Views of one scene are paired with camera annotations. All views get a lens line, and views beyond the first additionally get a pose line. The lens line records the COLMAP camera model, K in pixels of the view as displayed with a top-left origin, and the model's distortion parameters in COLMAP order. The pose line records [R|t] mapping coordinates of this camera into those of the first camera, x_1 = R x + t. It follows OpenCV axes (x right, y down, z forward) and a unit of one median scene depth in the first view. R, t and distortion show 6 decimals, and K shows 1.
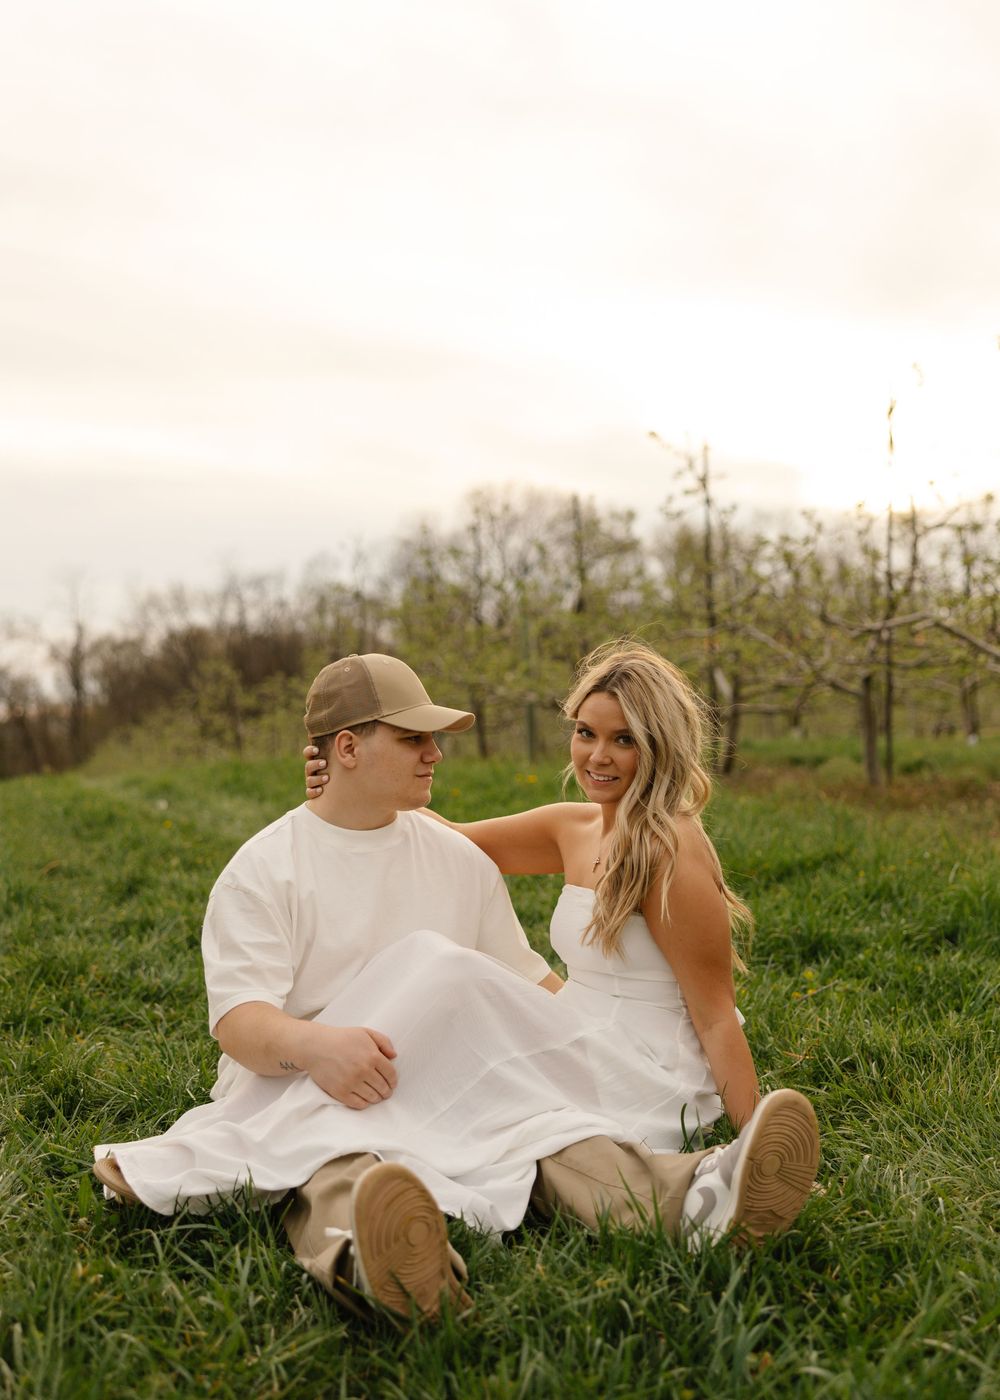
lens RADIAL K [[1780.5, 0, 496.3], [0, 1780.5, 700.3], [0, 0, 1]] dist [0.043561, 0.000000]
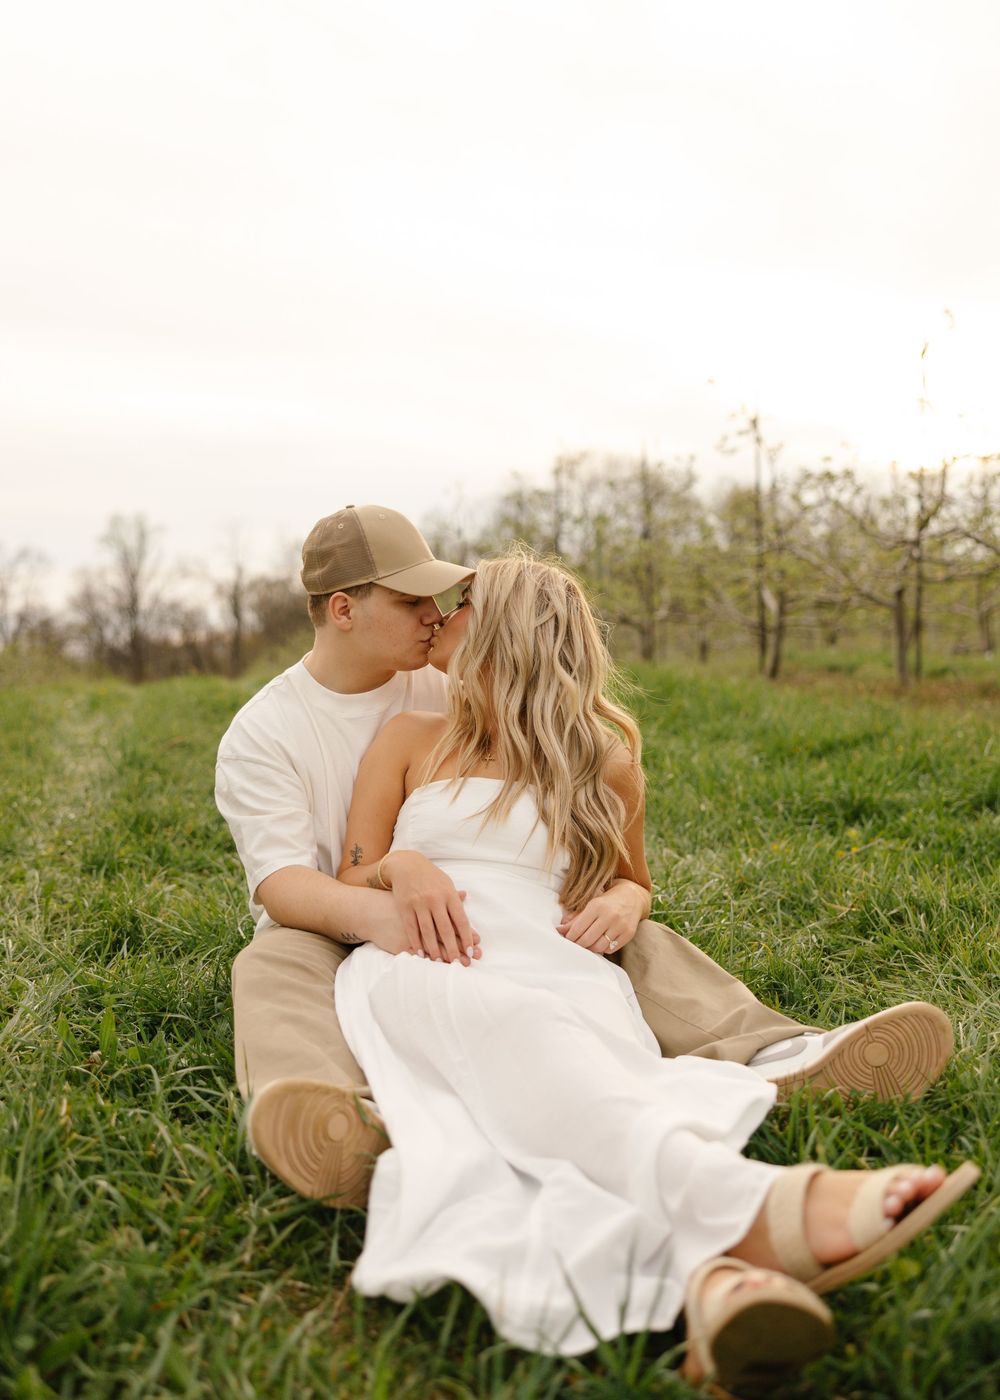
lens RADIAL K [[1459.6, 0, 478.9], [0, 1459.6, 664.0], [0, 0, 1]] dist [0.041760, 0.000000]
pose [[0.997575, 0.006273, -0.069323, 0.014569], [-0.004785, 0.999755, 0.021615, 0.032129], [0.069441, -0.021231, 0.997360, 0.118380]]
